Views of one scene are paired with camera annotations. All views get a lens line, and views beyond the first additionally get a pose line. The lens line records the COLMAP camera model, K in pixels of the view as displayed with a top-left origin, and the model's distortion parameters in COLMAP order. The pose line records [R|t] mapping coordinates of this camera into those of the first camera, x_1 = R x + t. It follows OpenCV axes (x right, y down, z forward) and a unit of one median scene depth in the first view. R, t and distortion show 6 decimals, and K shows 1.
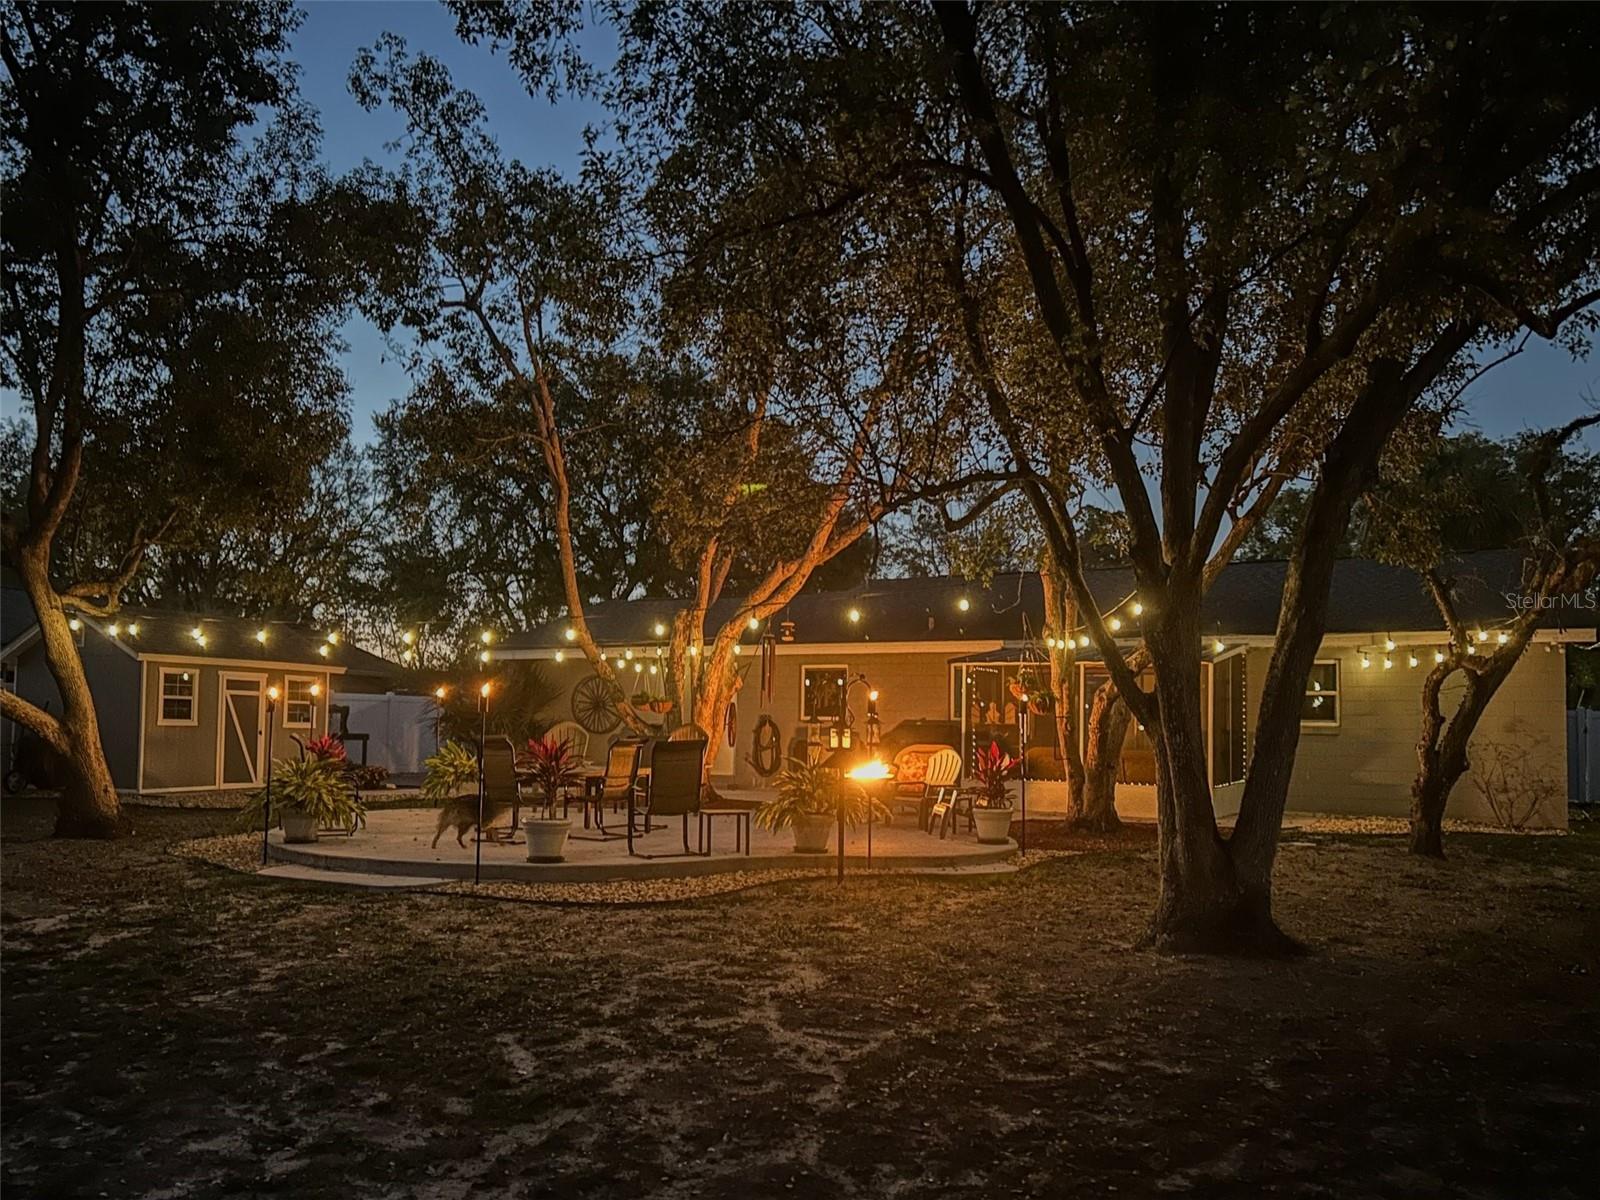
lens RADIAL K [[1309.5, 0, 798.3], [0, 1309.5, 603.0], [0, 0, 1]] dist [0.069214, 0.001179]
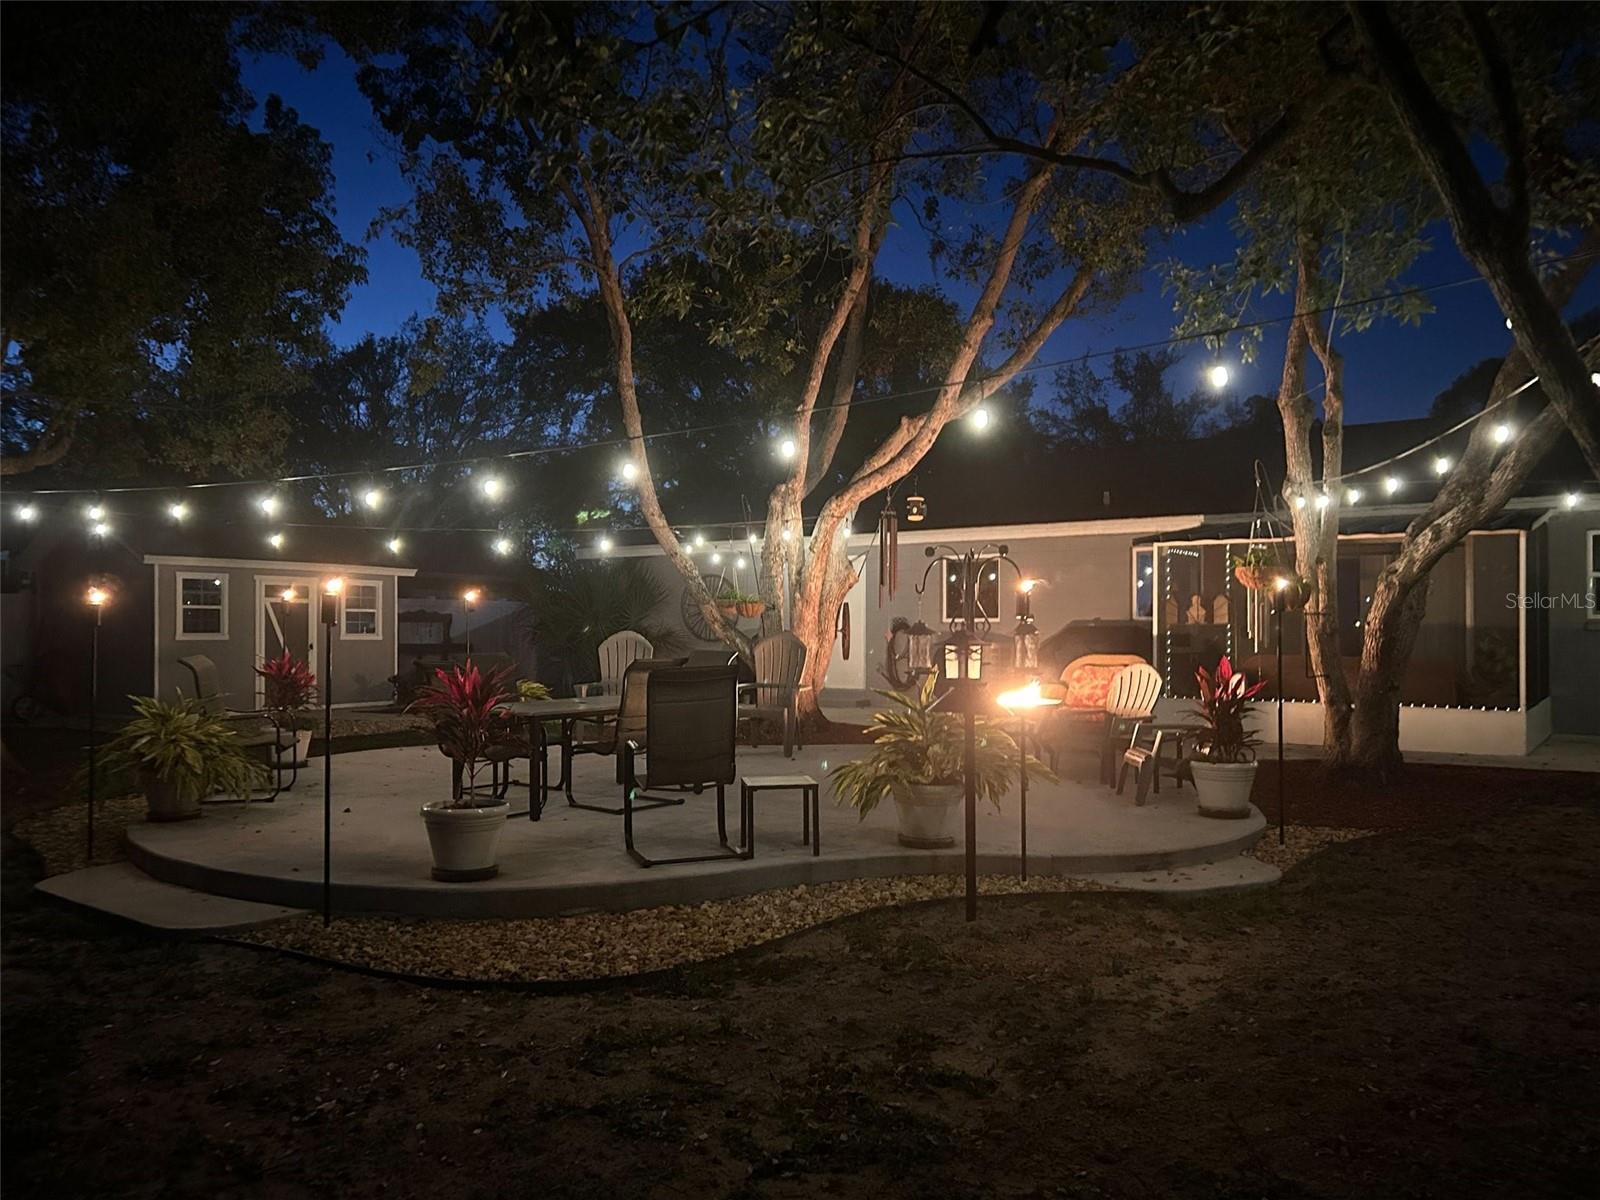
lens RADIAL K [[1230.5, 0, 808.4], [0, 1230.5, 605.2], [0, 0, 1]] dist [0.100892, 0.000636]
pose [[0.991931, -0.018642, -0.125403, 0.020751], [0.028232, 0.996774, 0.075136, 0.024559], [0.123598, -0.078070, 0.989257, 0.306456]]
